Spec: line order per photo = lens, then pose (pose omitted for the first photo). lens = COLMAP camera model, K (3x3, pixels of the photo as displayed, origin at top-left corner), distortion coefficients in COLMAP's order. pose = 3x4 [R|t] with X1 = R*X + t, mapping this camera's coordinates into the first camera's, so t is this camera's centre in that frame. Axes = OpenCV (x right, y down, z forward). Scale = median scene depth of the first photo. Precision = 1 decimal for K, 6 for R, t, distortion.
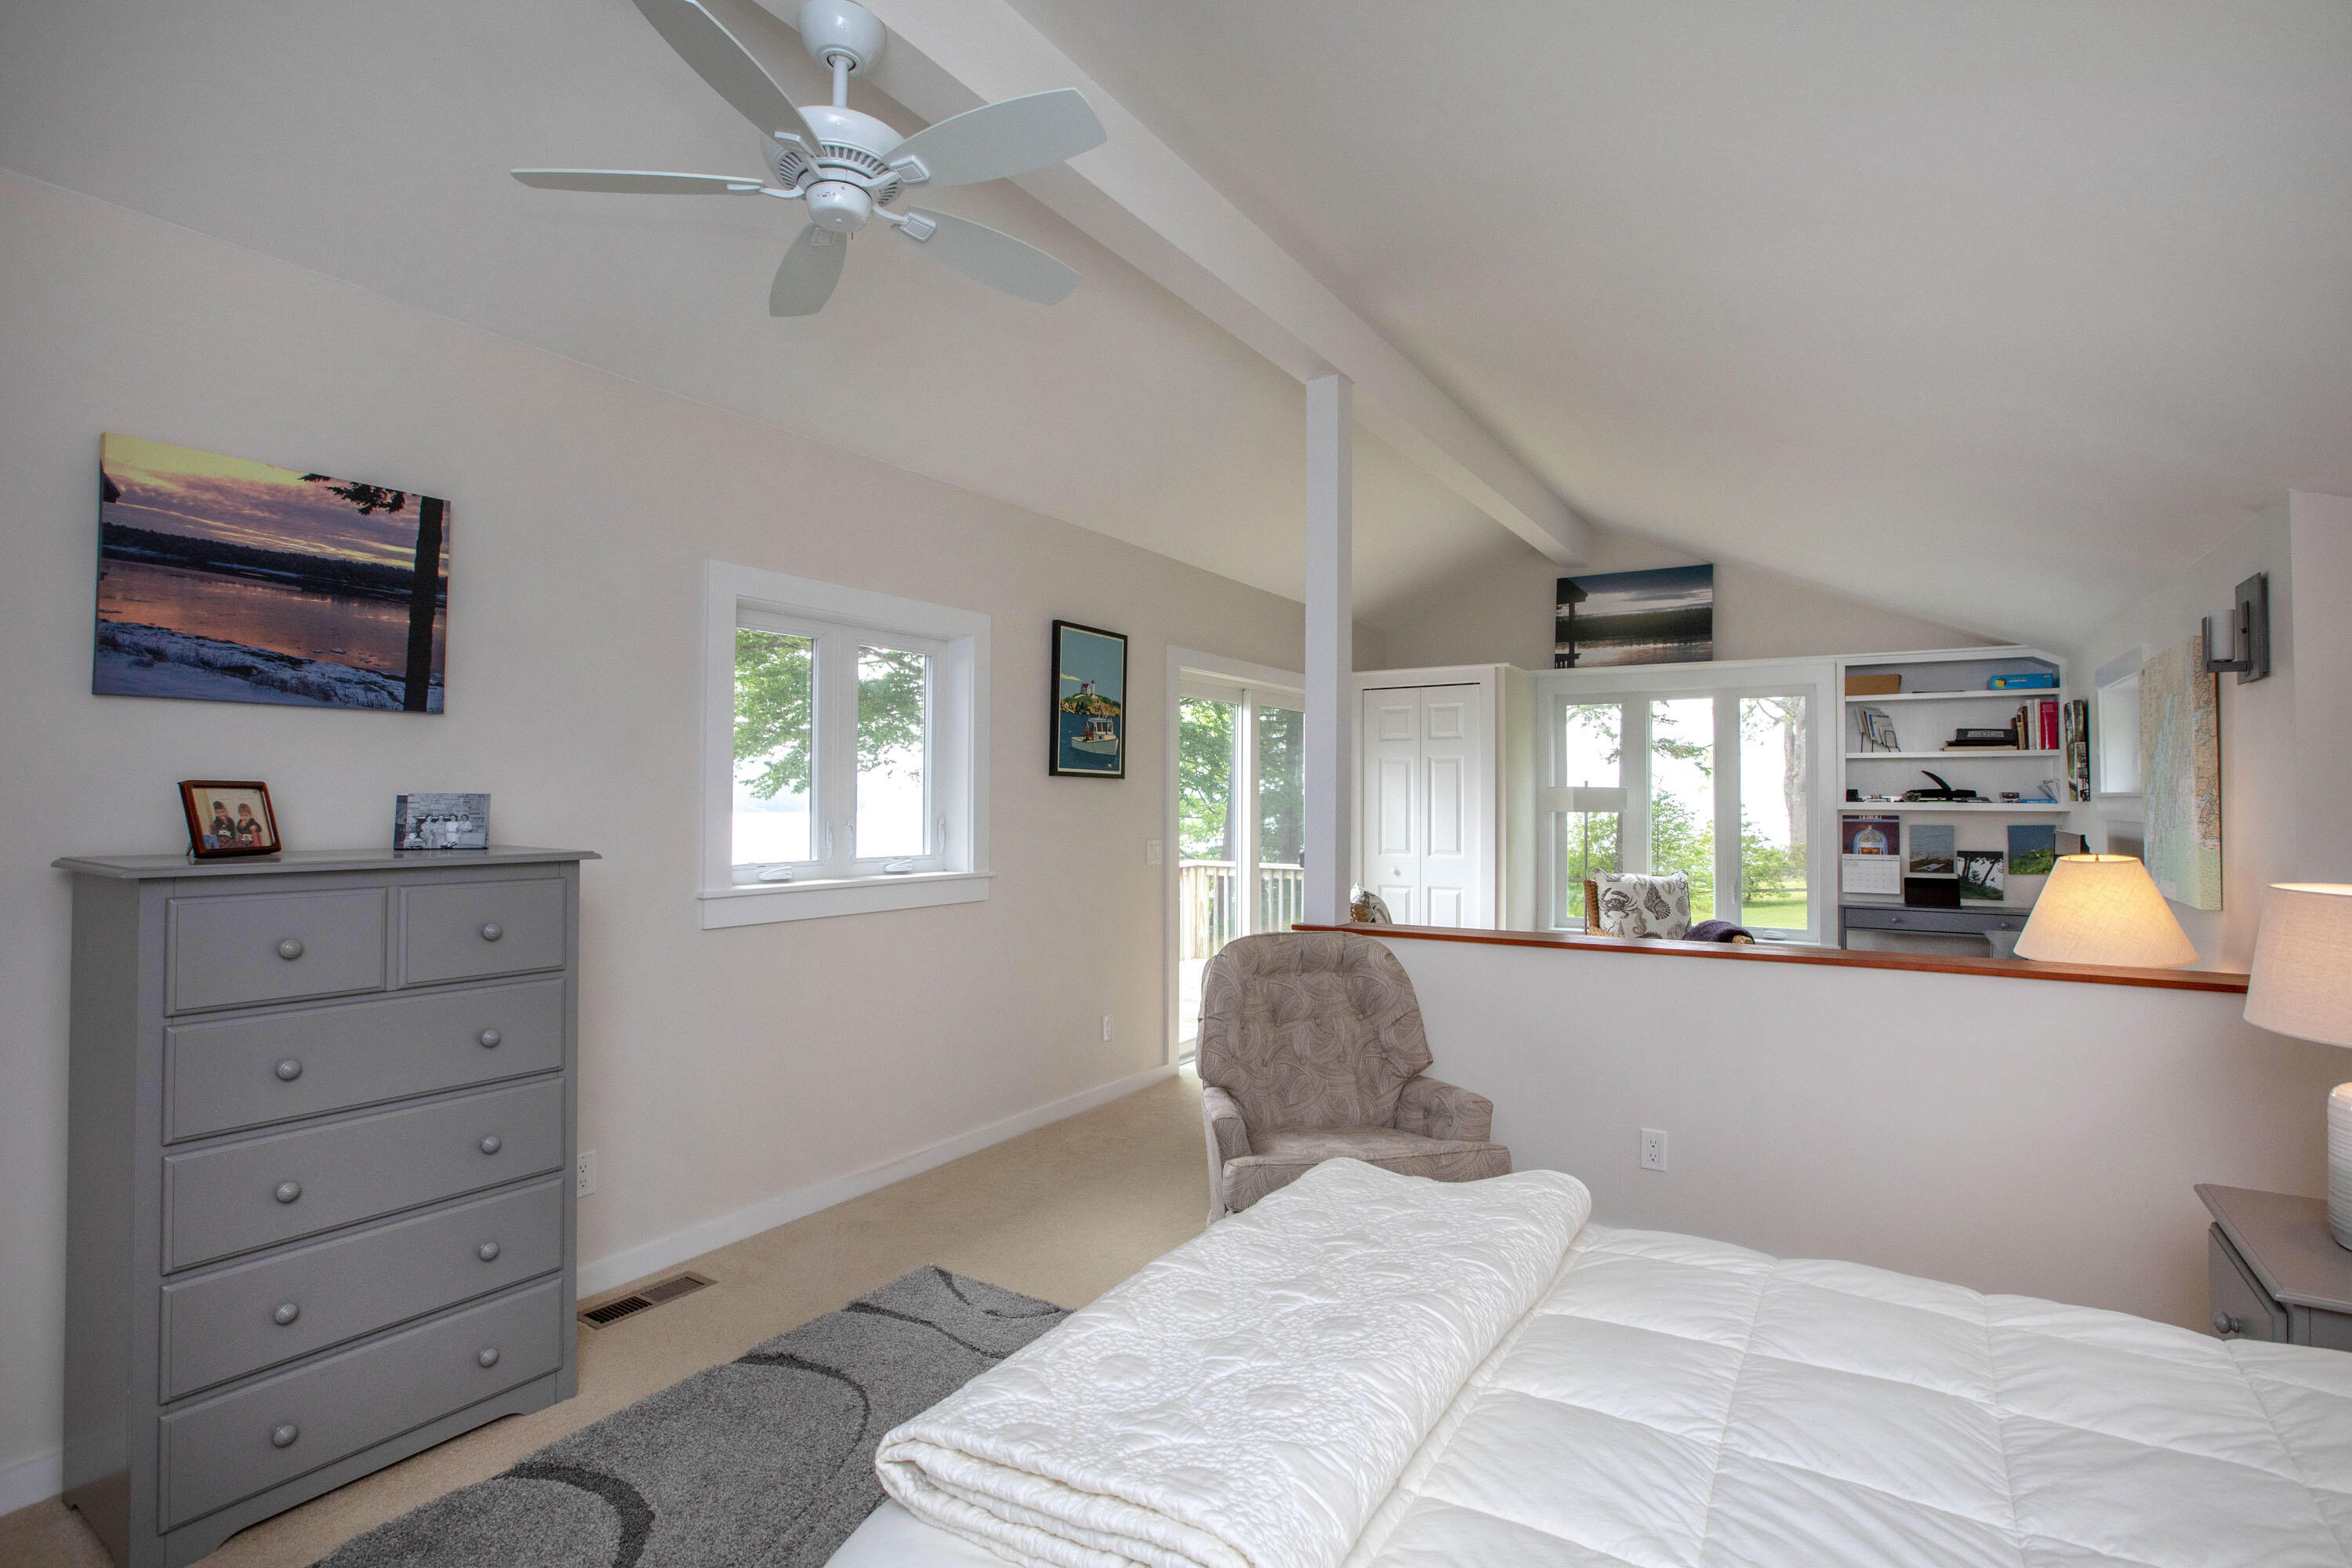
lens RADIAL K [[1109.0, 0, 1207.7], [0, 1109.0, 786.9], [0, 0, 1]] dist [-0.044413, 0.015957]
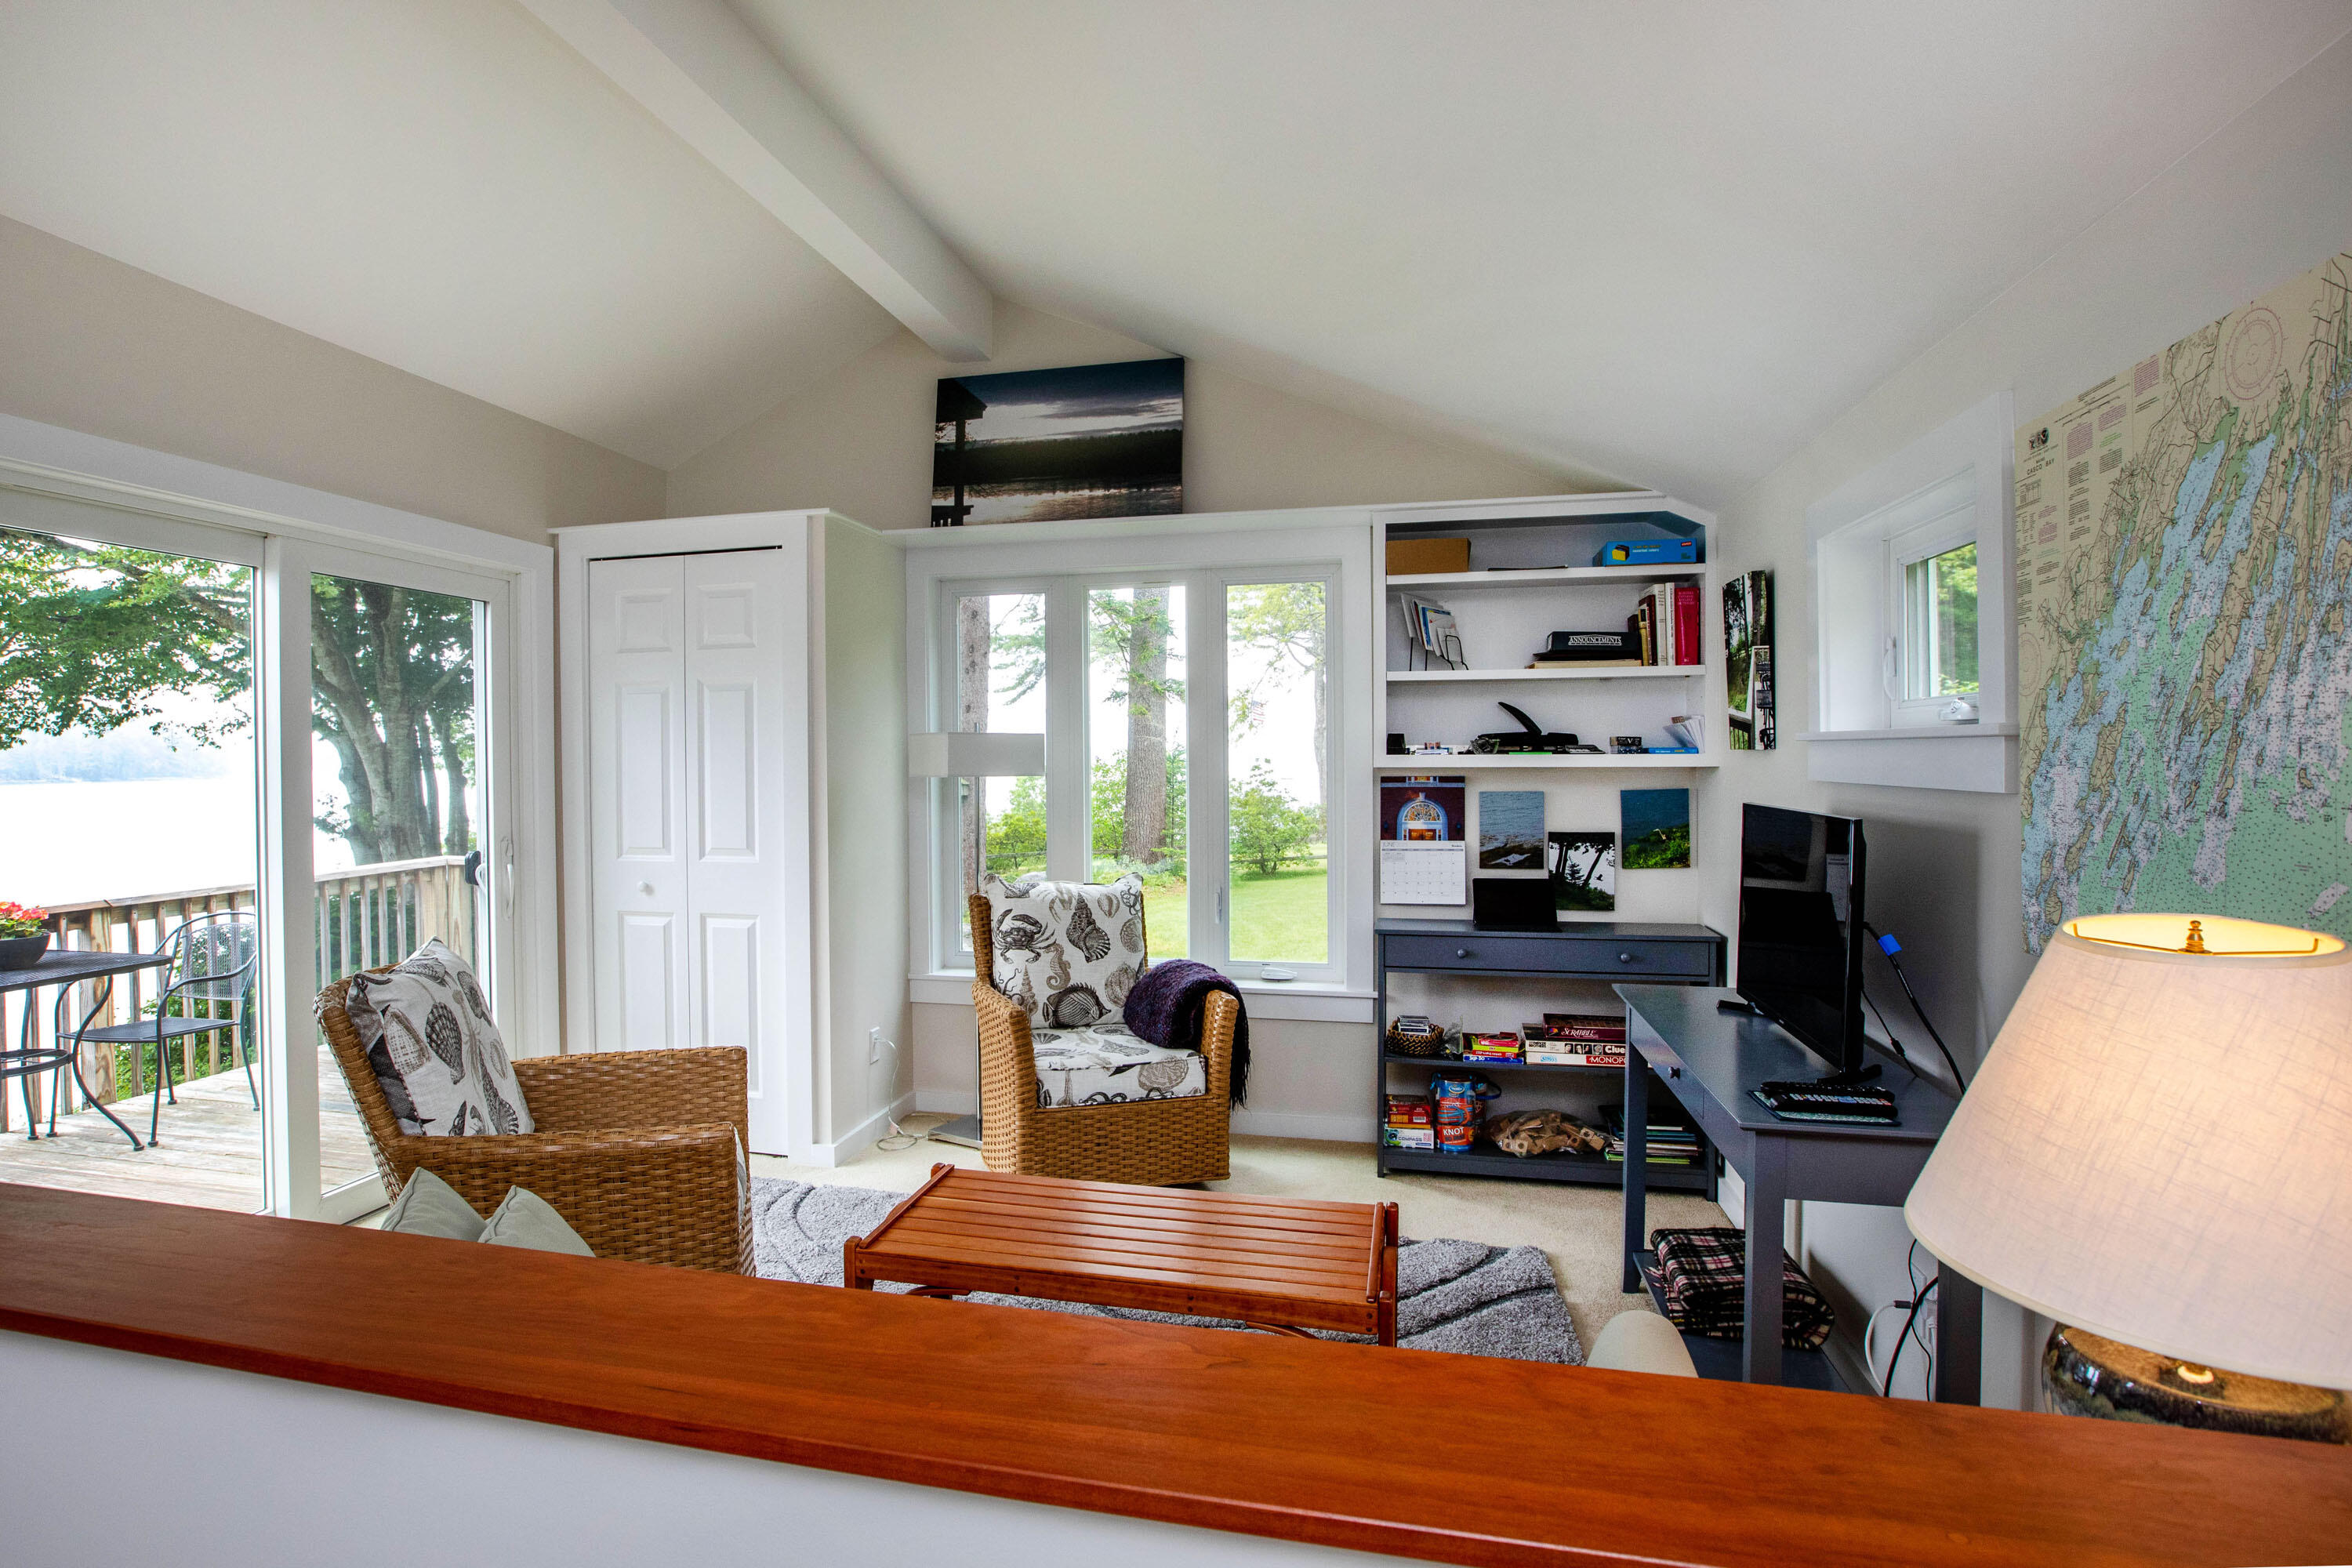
lens RADIAL K [[1246.7, 0, 1052.5], [0, 1246.7, 781.5], [0, 0, 1]] dist [-0.067830, 0.008935]
pose [[0.962434, -0.014732, 0.271115, 0.240243], [0.006481, 0.999489, 0.031305, 0.006596], [-0.271438, -0.028372, 0.962038, 0.425478]]
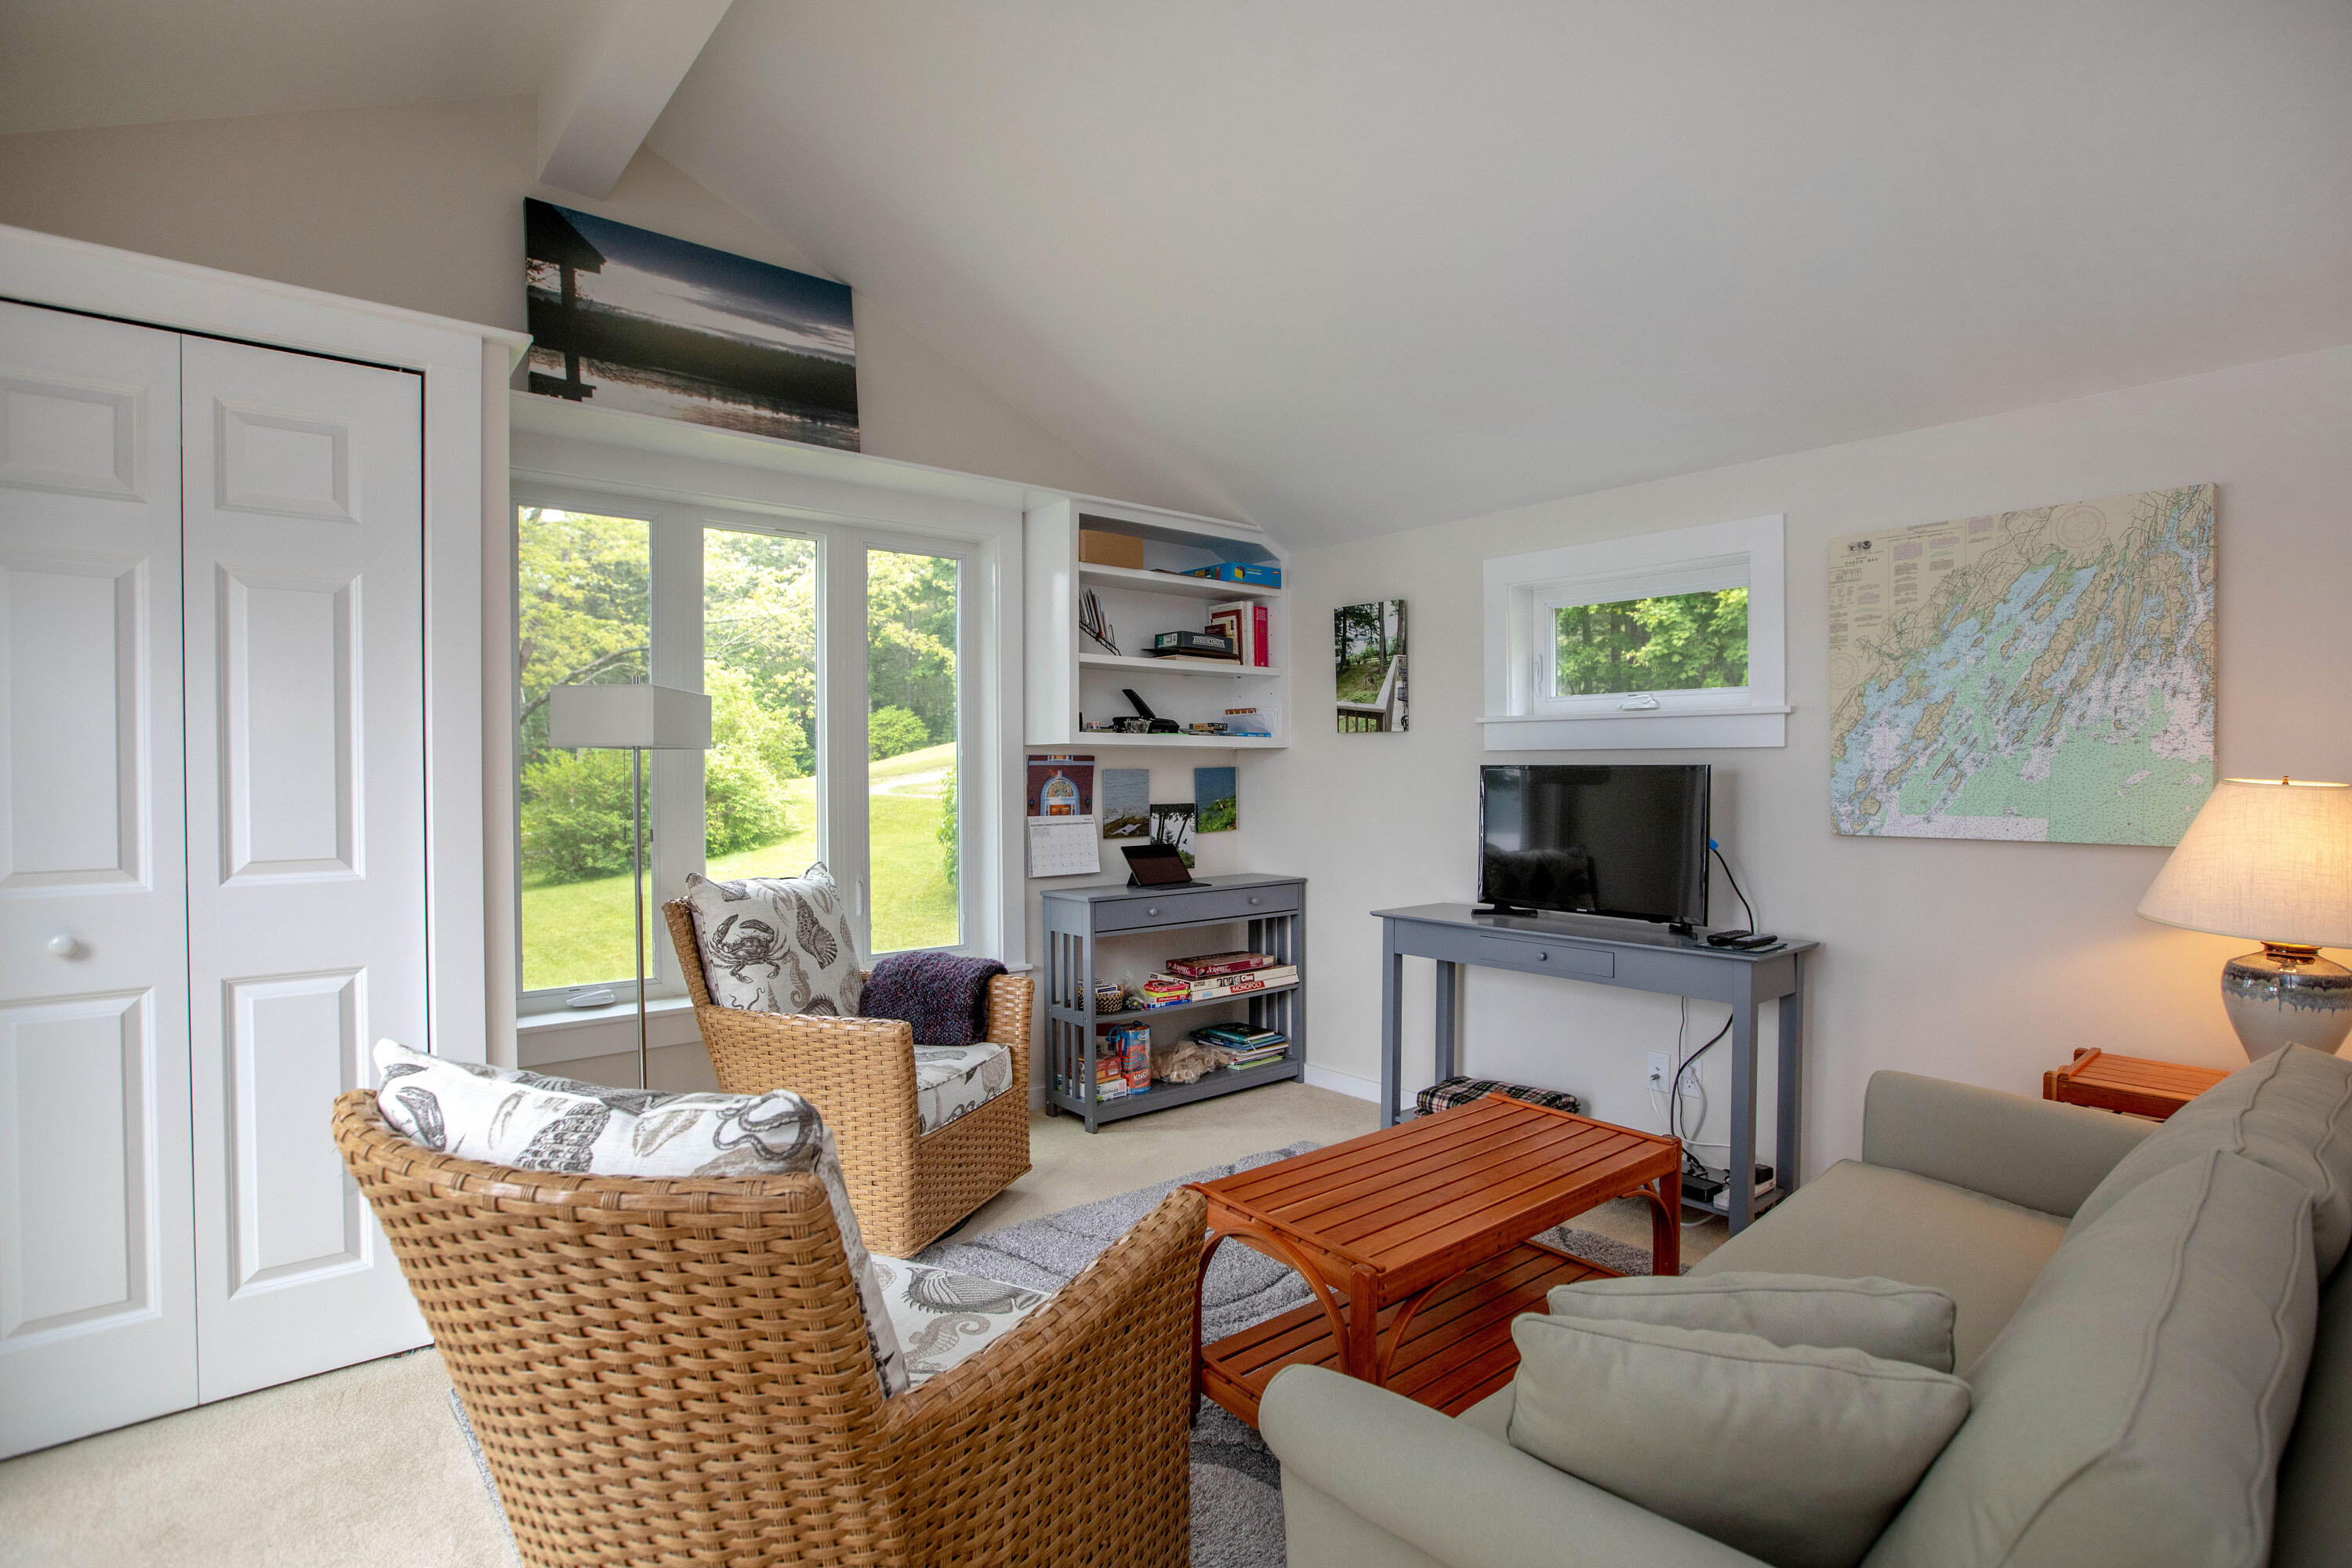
lens RADIAL K [[1174.8, 0, 1199.1], [0, 1174.8, 773.4], [0, 0, 1]] dist [-0.038022, 0.015457]
pose [[0.314655, -0.007834, 0.949174, -0.030063], [-0.008577, 0.999902, 0.011096, 0.030943], [-0.949167, -0.011632, 0.314557, 0.762514]]
